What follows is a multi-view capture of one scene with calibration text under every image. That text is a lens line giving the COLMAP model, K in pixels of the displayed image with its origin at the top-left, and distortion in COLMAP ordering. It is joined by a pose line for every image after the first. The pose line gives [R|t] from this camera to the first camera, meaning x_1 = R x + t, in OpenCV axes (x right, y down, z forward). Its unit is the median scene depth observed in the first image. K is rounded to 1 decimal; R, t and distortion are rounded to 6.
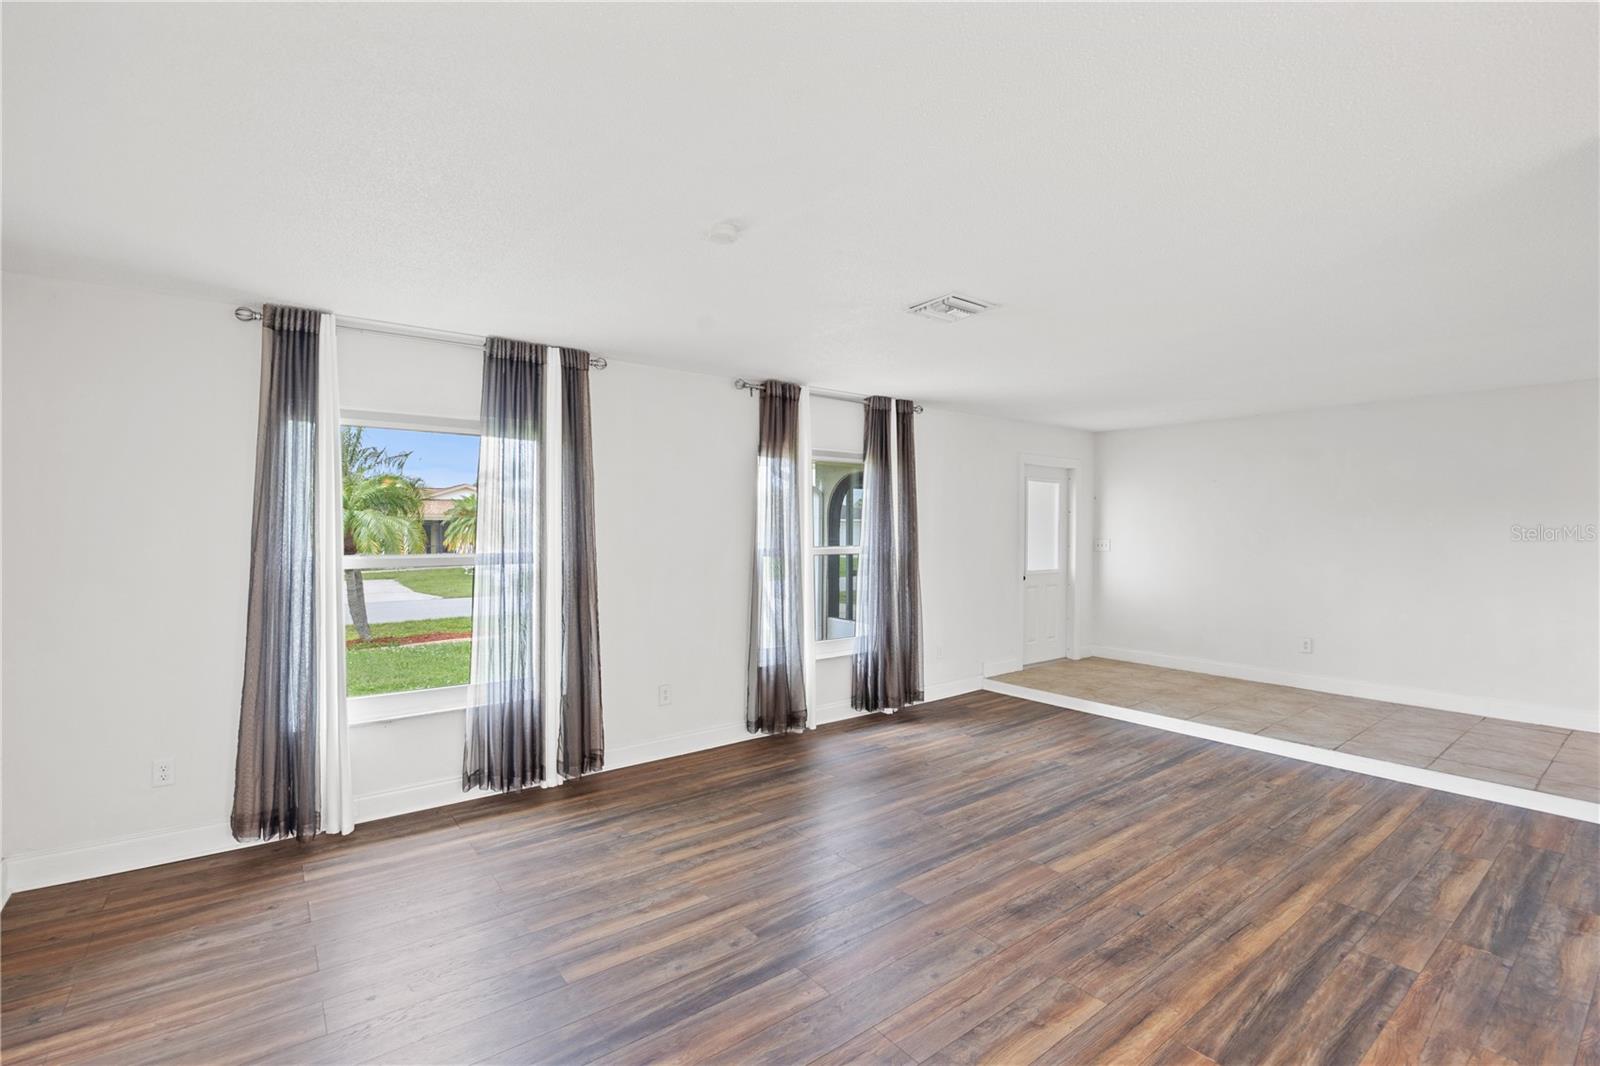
lens RADIAL K [[710.9, 0, 802.4], [0, 710.9, 539.0], [0, 0, 1]] dist [-0.004887, -0.000849]
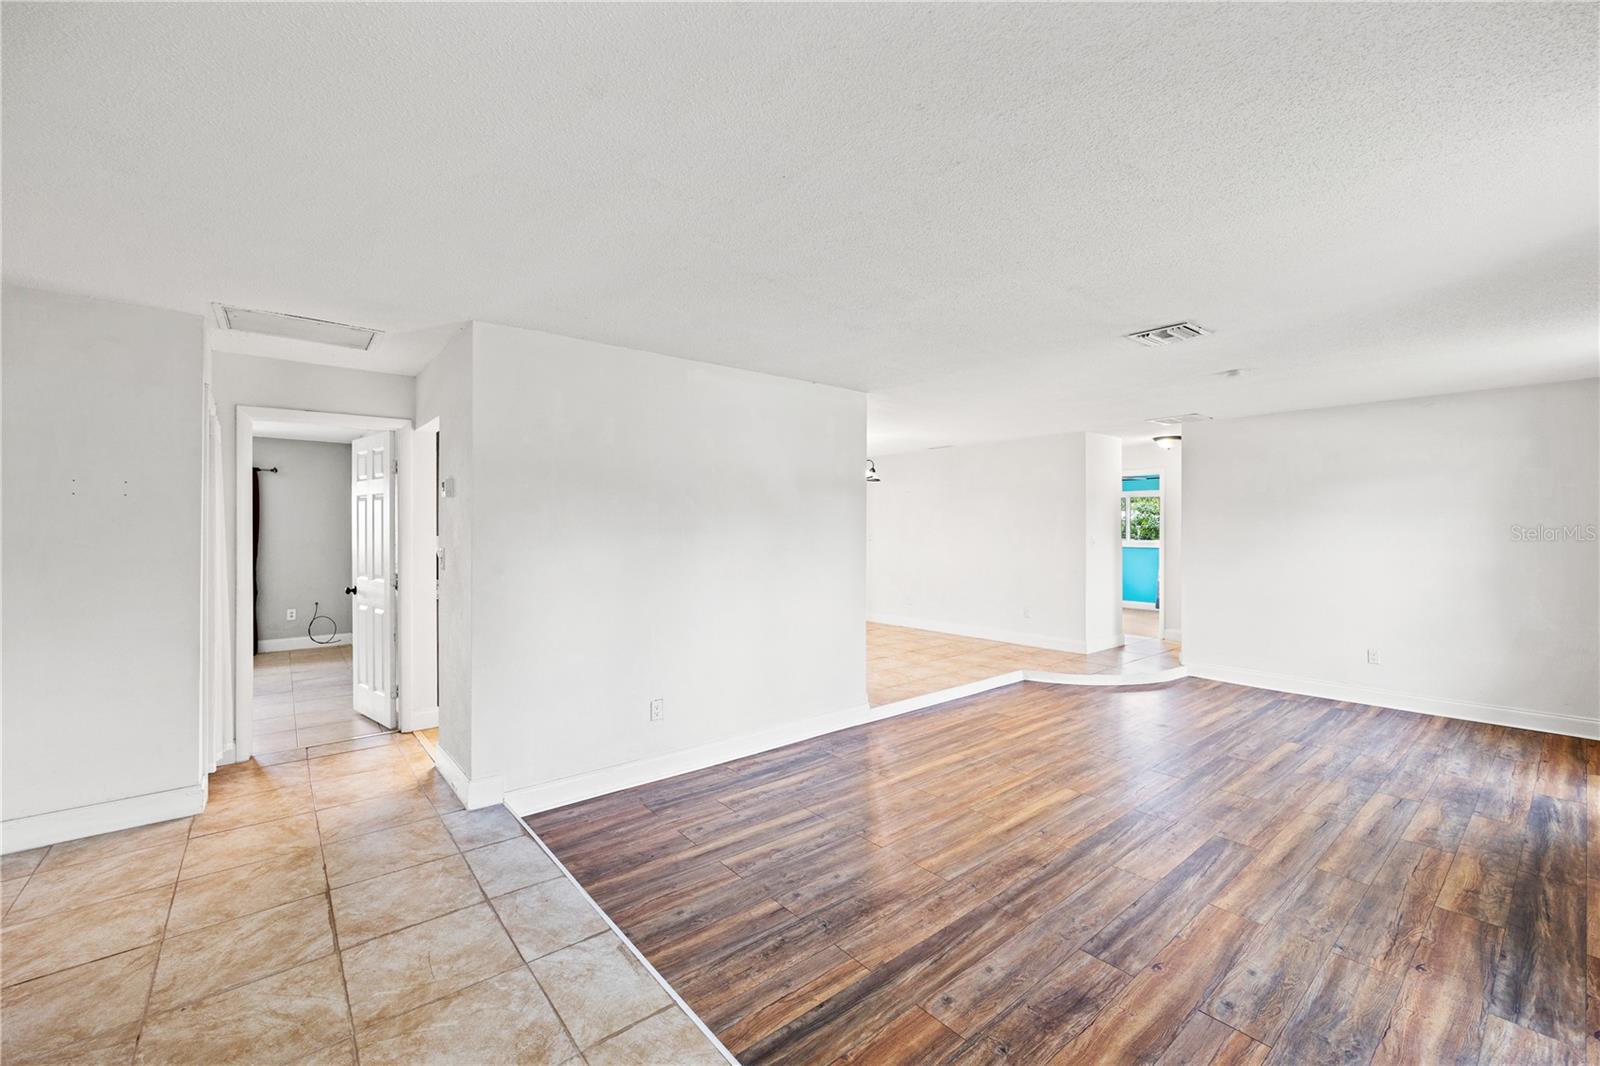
lens RADIAL K [[648.3, 0, 801.2], [0, 648.3, 522.9], [0, 0, 1]] dist [-0.002724, 0.000124]
pose [[-0.999351, 0.000433, -0.036010, 0.812179], [0.000207, 0.999980, 0.006288, -0.024508], [0.036012, 0.006277, -0.999332, 1.967647]]
